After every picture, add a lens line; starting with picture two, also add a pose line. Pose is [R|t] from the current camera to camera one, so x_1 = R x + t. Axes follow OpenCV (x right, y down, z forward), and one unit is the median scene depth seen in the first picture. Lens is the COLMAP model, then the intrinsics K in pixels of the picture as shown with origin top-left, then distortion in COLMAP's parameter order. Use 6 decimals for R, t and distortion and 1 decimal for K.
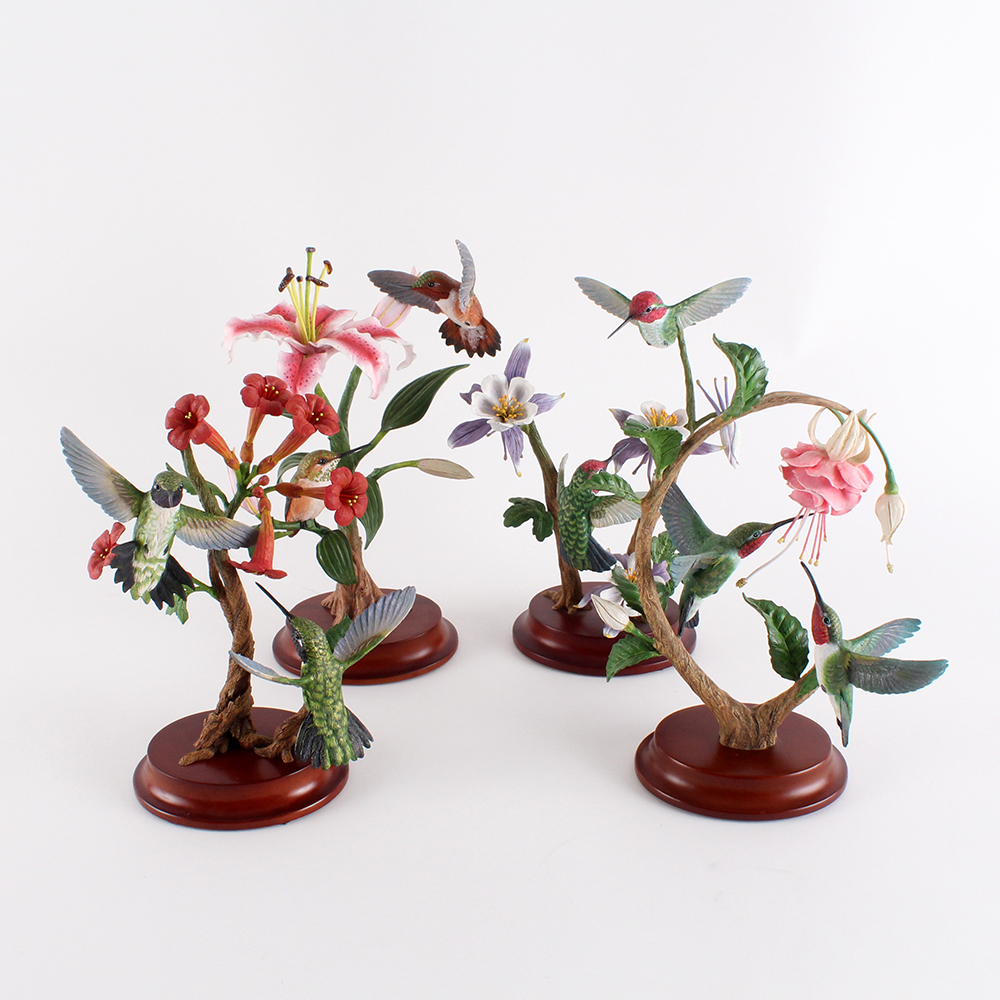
lens RADIAL K [[1451.2, 0, 468.6], [0, 1451.2, 477.5], [0, 0, 1]] dist [-0.154343, 0.000000]
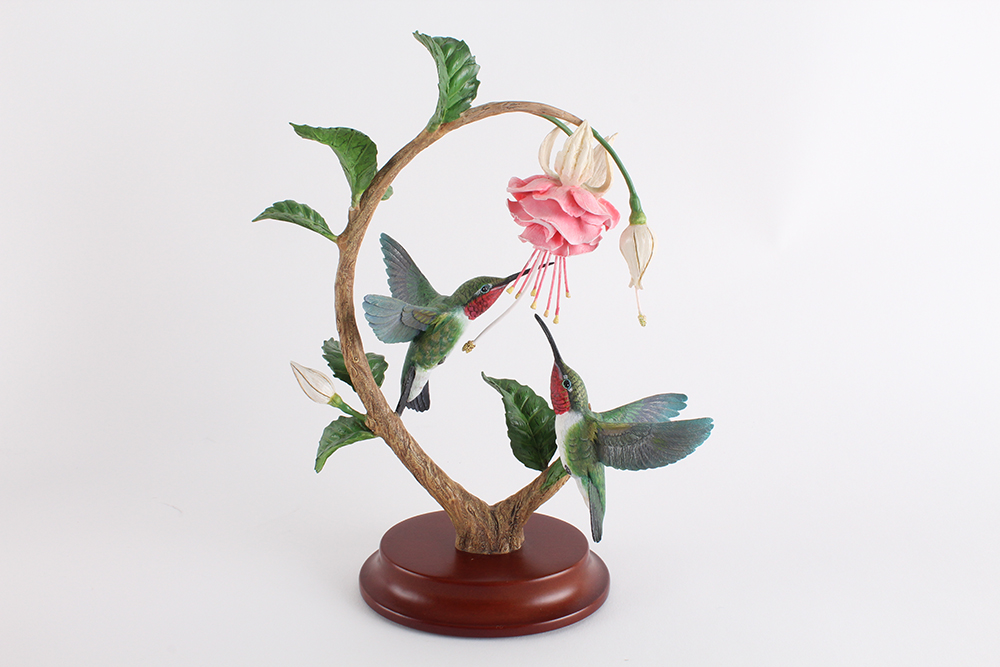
lens RADIAL K [[1030.1, 0, 496.6], [0, 1030.1, 329.4], [0, 0, 1]] dist [-0.140979, 0.000000]
pose [[0.997819, -0.002549, 0.065964, 0.166032], [0.010983, 0.991738, -0.127806, 0.140207], [-0.065093, 0.128251, 0.989603, 0.403632]]
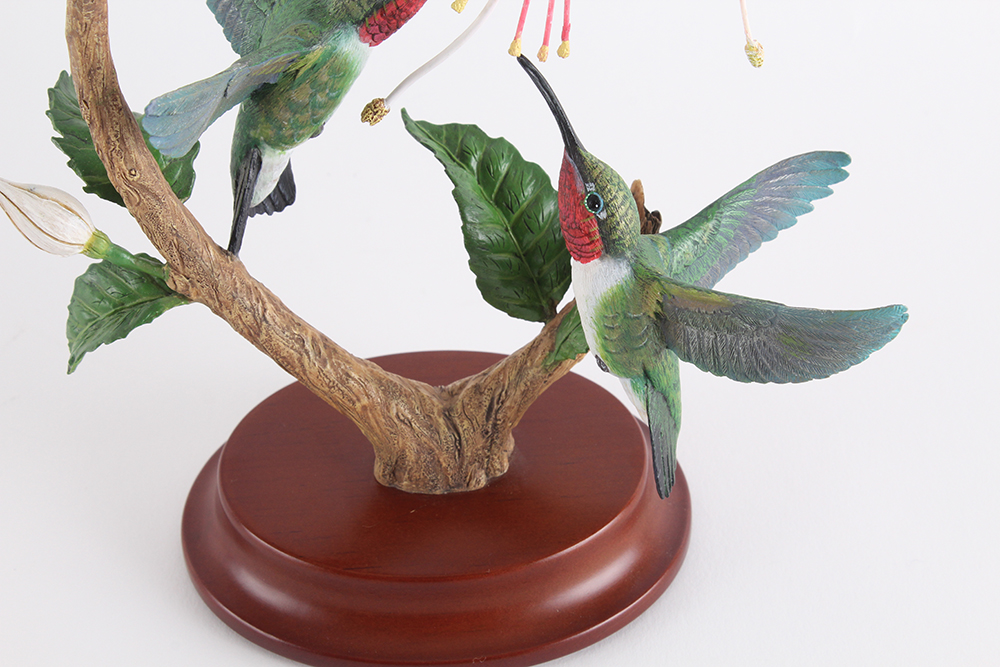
lens RADIAL K [[2334.4, 0, 502.5], [0, 2334.4, 334.3], [0, 0, 1]] dist [0.055753, 0.000000]
pose [[0.990727, -0.101199, 0.090655, 0.160647], [0.068751, 0.948919, 0.307938, -0.059956], [-0.117188, -0.298850, 0.947077, 0.388898]]
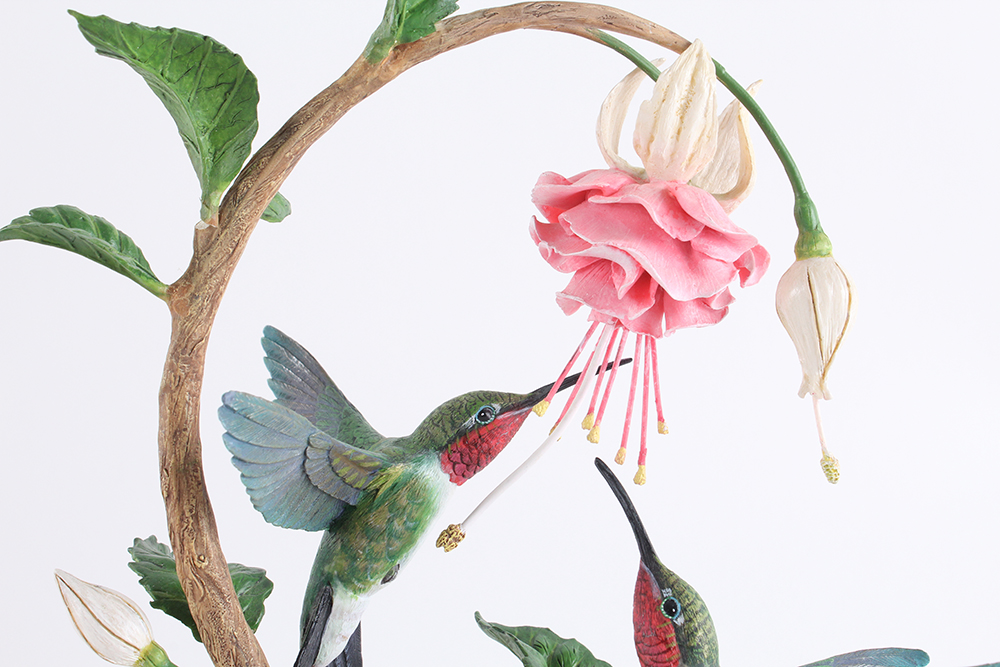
lens RADIAL K [[1728.0, 0, 494.3], [0, 1728.0, 330.6], [0, 0, 1]] dist [-0.008005, 0.000000]
pose [[0.996461, 0.009938, 0.083461, 0.161992], [0.019804, 0.937265, -0.348055, 0.182388], [-0.081684, 0.348477, 0.933751, 0.548732]]
